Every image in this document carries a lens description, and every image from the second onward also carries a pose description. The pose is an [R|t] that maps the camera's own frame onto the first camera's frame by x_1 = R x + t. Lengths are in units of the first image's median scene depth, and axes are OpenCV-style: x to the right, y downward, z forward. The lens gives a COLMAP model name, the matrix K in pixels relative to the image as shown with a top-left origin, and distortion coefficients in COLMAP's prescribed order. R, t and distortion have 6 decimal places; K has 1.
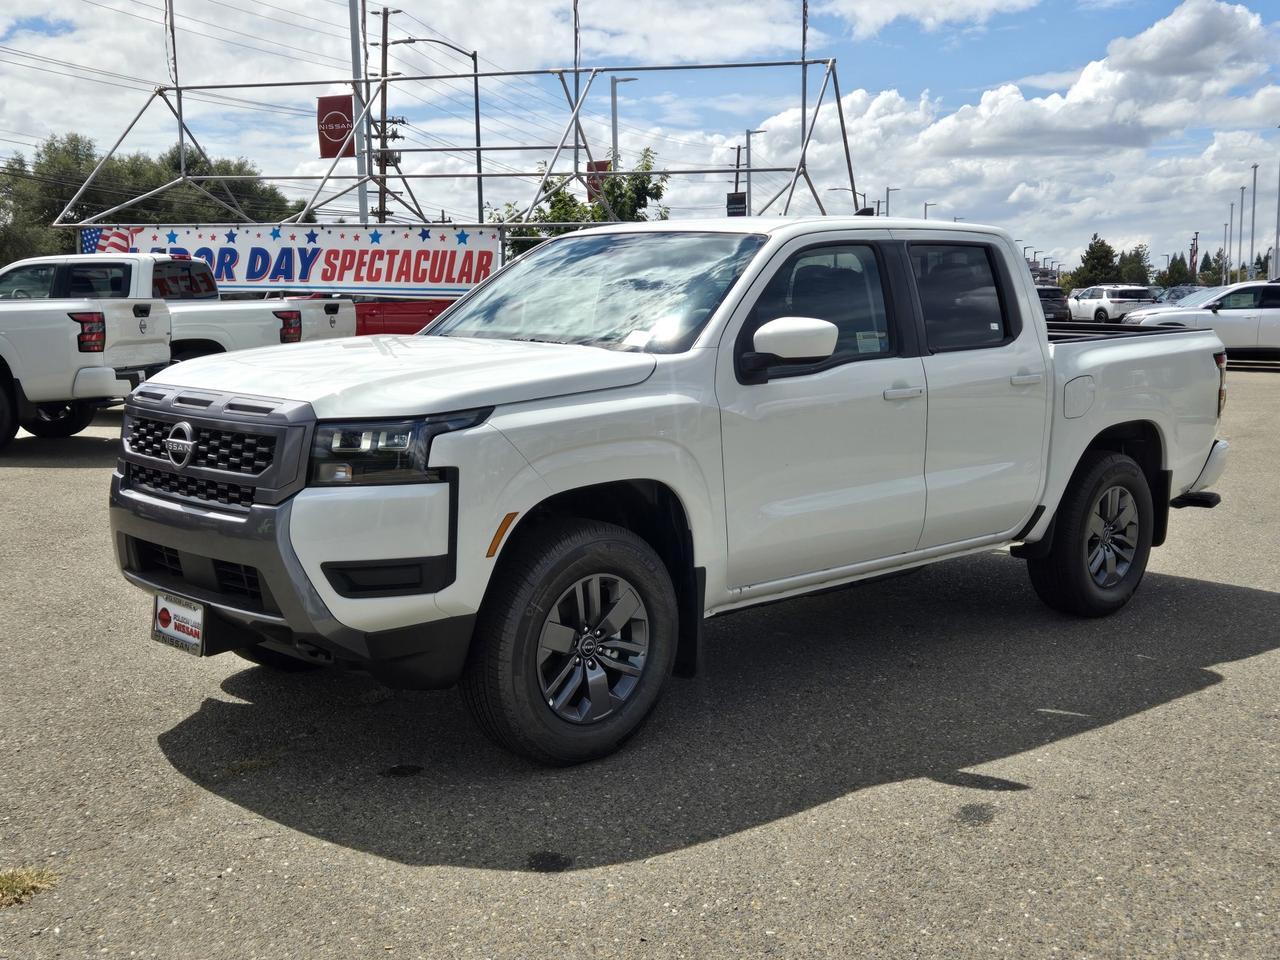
lens RADIAL K [[1530.0, 0, 640.0], [0, 1530.0, 480.0], [0, 0, 1]] dist [0.107916, -0.106724]
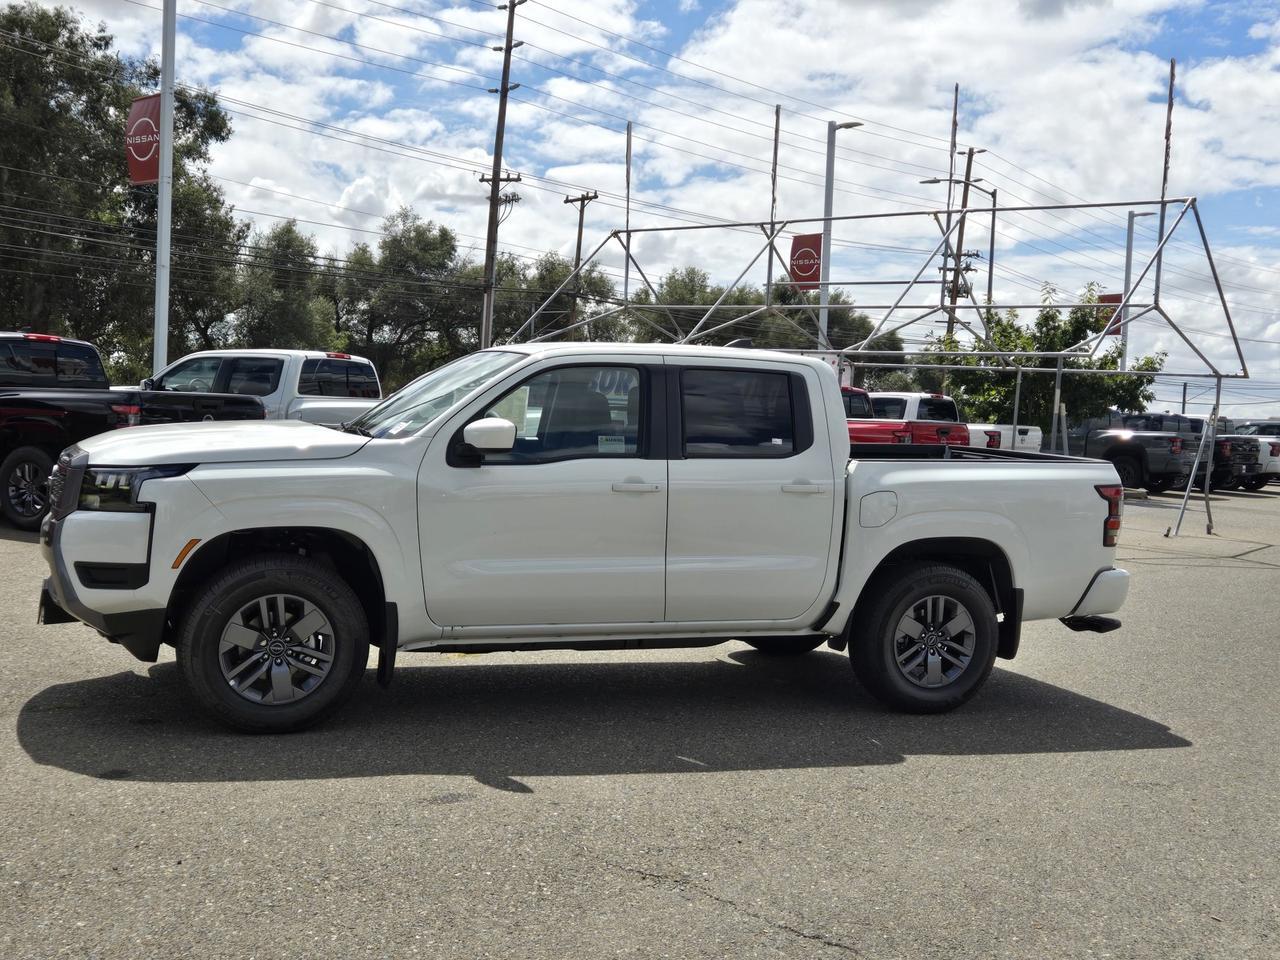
lens RADIAL K [[1516.2, 0, 640.0], [0, 1516.2, 480.0], [0, 0, 1]] dist [0.082946, -0.087871]
pose [[0.916620, 0.063526, -0.394681, 0.508635], [-0.095191, 0.993579, -0.061154, 0.008610], [0.388261, 0.093625, 0.916781, -0.079359]]
